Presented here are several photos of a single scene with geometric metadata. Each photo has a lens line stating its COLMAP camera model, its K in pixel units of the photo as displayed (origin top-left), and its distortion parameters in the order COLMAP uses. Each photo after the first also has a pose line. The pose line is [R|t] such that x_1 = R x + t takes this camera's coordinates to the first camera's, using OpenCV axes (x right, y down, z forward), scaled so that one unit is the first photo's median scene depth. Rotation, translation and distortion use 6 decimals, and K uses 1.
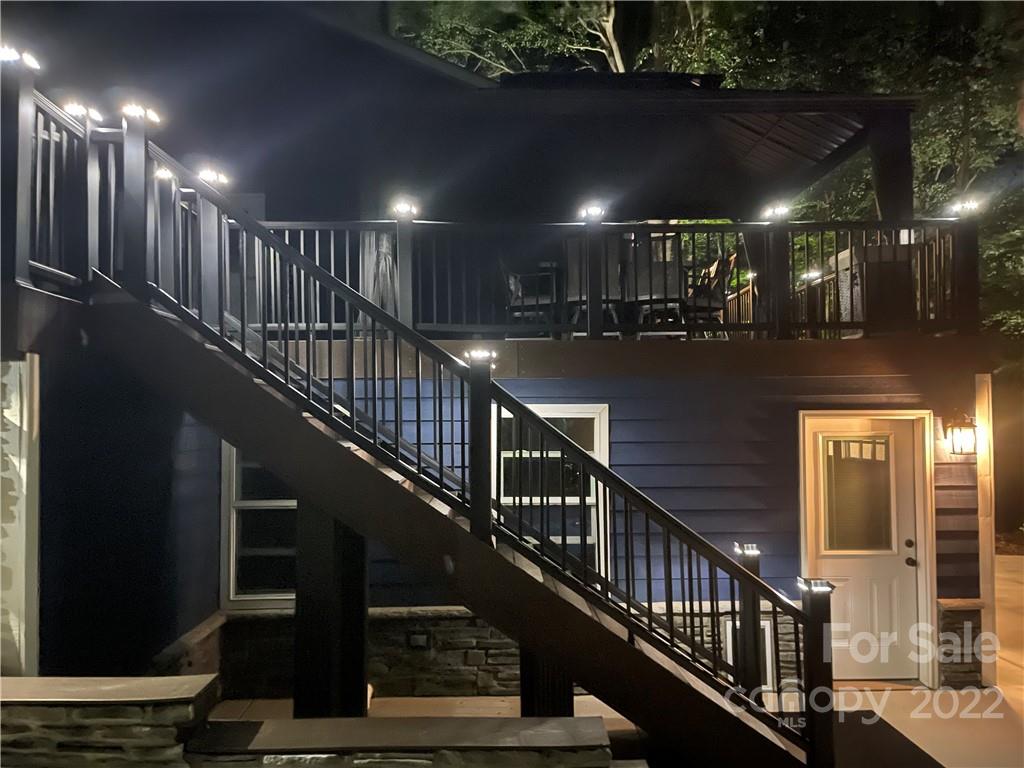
lens RADIAL K [[773.9, 0, 511.9], [0, 773.9, 389.0], [0, 0, 1]] dist [0.045981, -0.046695]
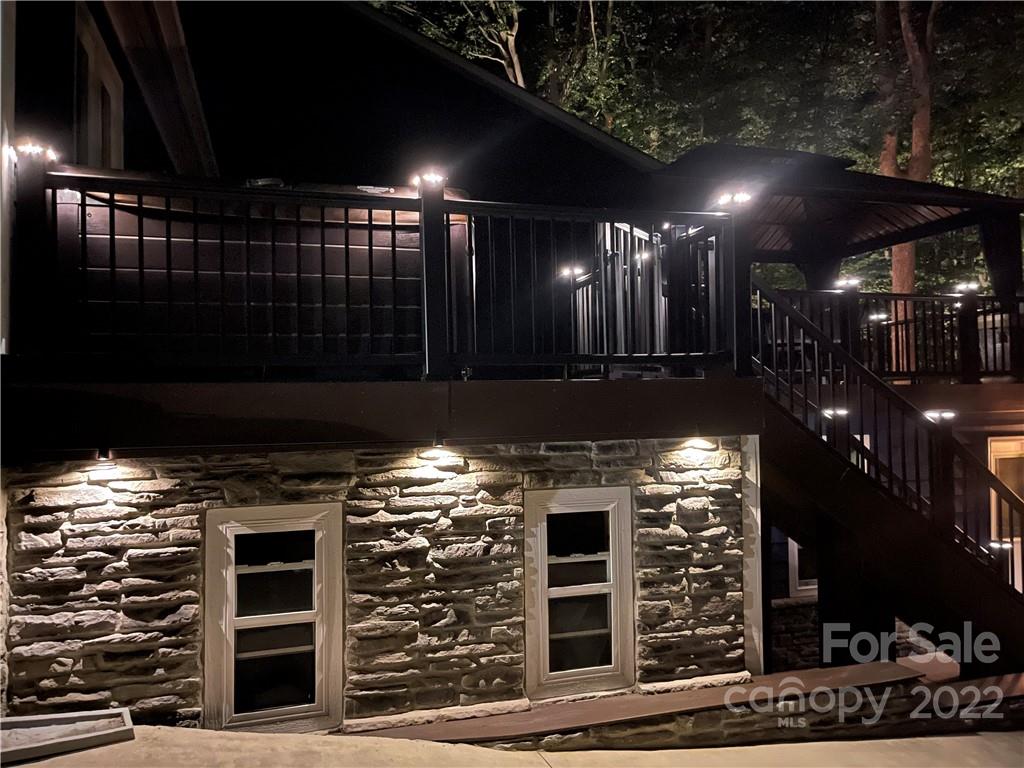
lens RADIAL K [[773.9, 0, 511.6], [0, 773.9, 379.9], [0, 0, 1]] dist [0.045981, -0.046695]
pose [[0.964500, 0.003922, 0.264052, -0.800312], [-0.006113, 0.999953, 0.007476, -0.078554], [-0.264011, -0.008825, 0.964479, -0.087775]]
